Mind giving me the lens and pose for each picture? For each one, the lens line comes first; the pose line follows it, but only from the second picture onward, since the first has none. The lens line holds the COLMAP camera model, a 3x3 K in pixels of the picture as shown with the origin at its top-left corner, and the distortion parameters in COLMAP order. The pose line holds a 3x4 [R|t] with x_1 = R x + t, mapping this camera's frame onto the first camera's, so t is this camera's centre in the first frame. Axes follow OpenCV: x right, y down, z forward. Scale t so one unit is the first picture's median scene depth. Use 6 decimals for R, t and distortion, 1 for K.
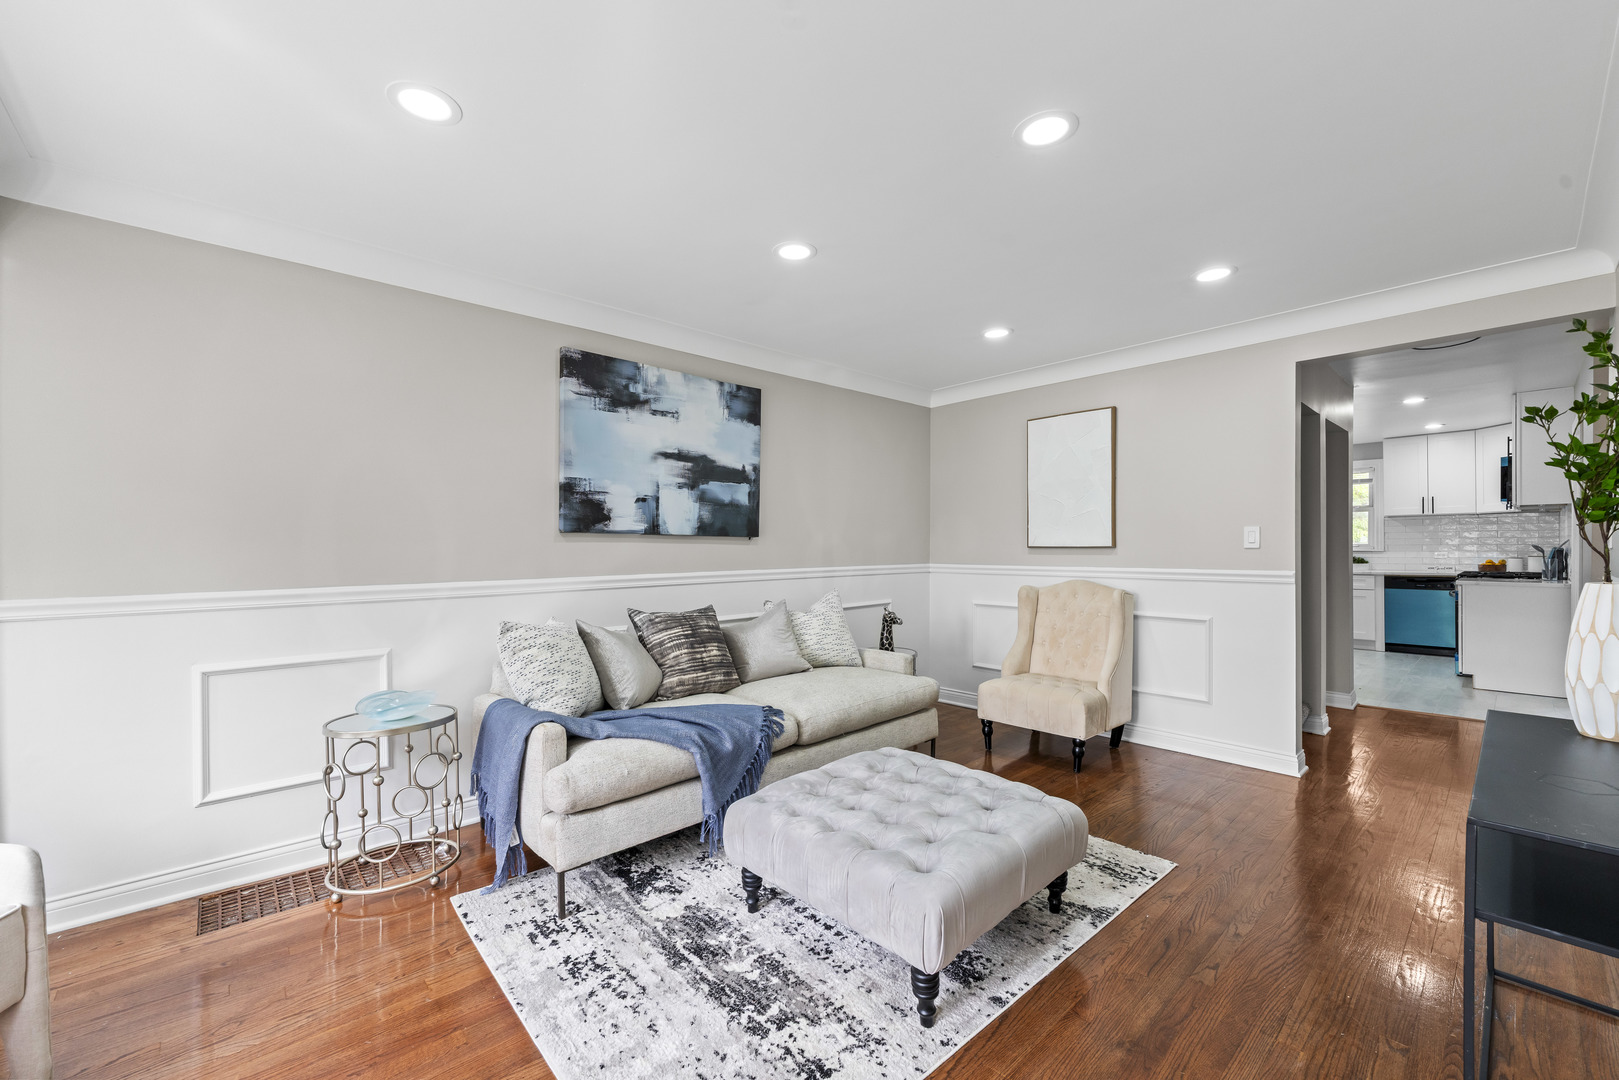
lens RADIAL K [[650.3, 0, 808.8], [0, 650.3, 547.5], [0, 0, 1]] dist [0.000360, 0.000055]
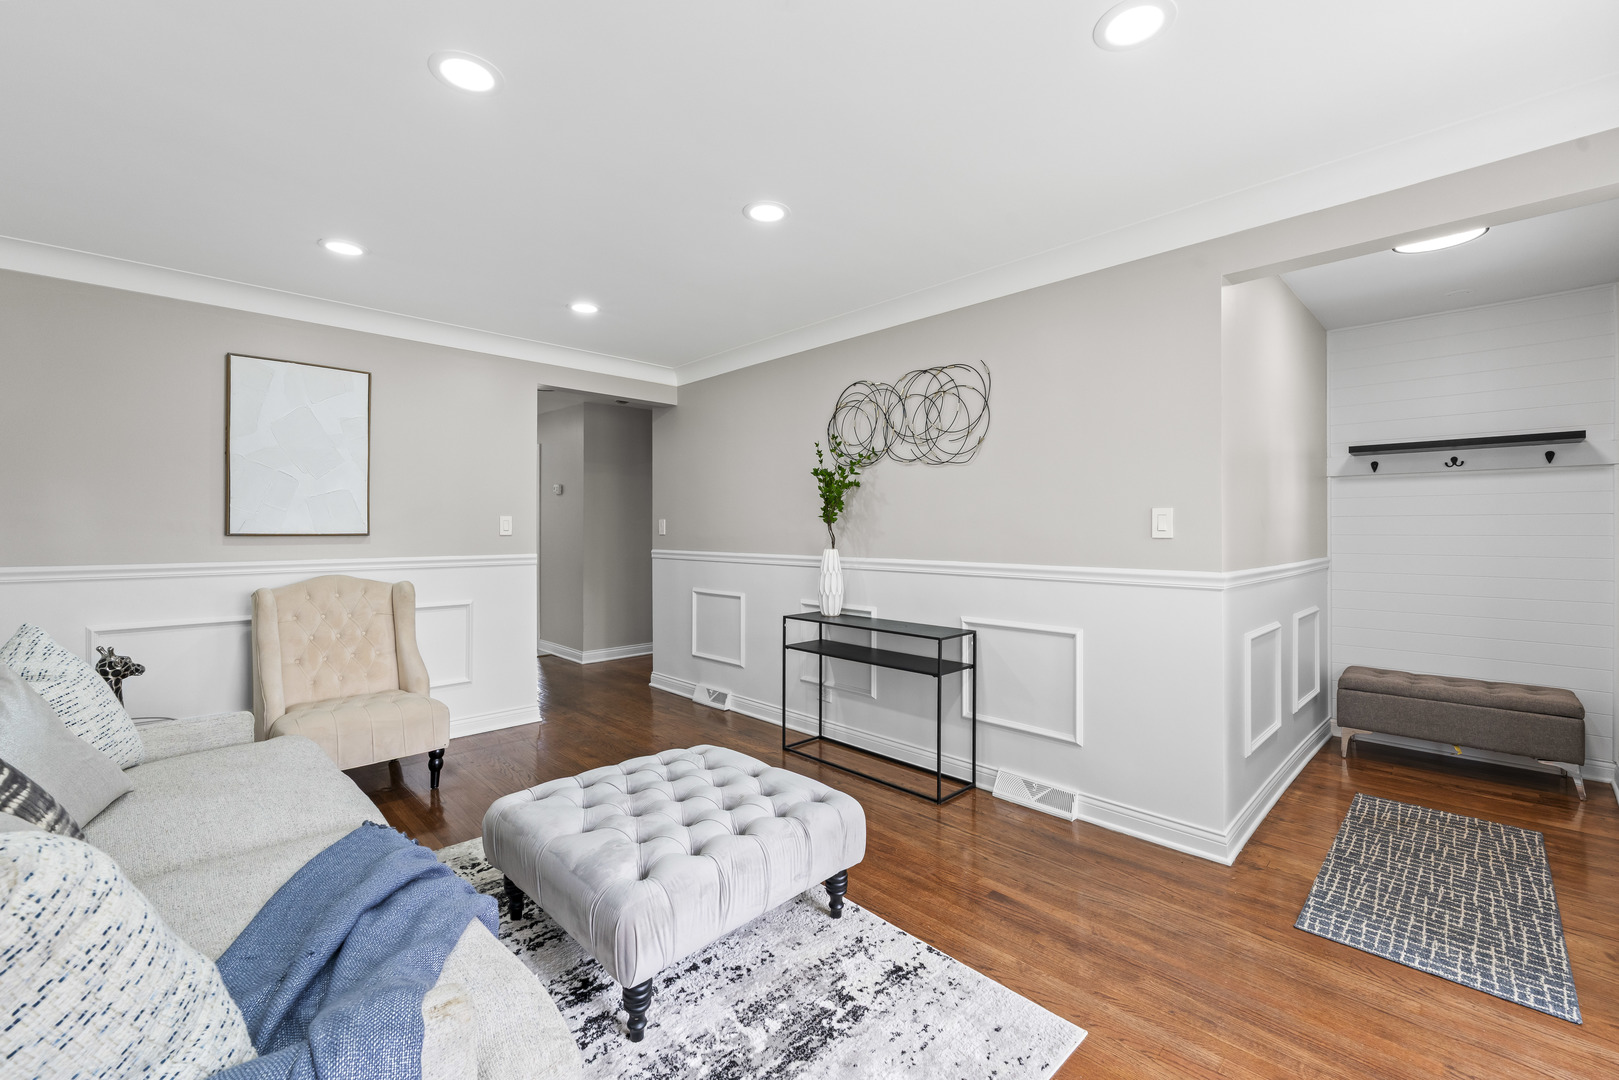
lens RADIAL K [[670.6, 0, 808.6], [0, 670.6, 532.2], [0, 0, 1]] dist [-0.001380, -0.000151]
pose [[-0.038761, 0.003468, 0.999243, -0.732112], [0.003062, 0.999990, -0.003352, 0.001180], [-0.999244, 0.002929, -0.038771, 0.732070]]
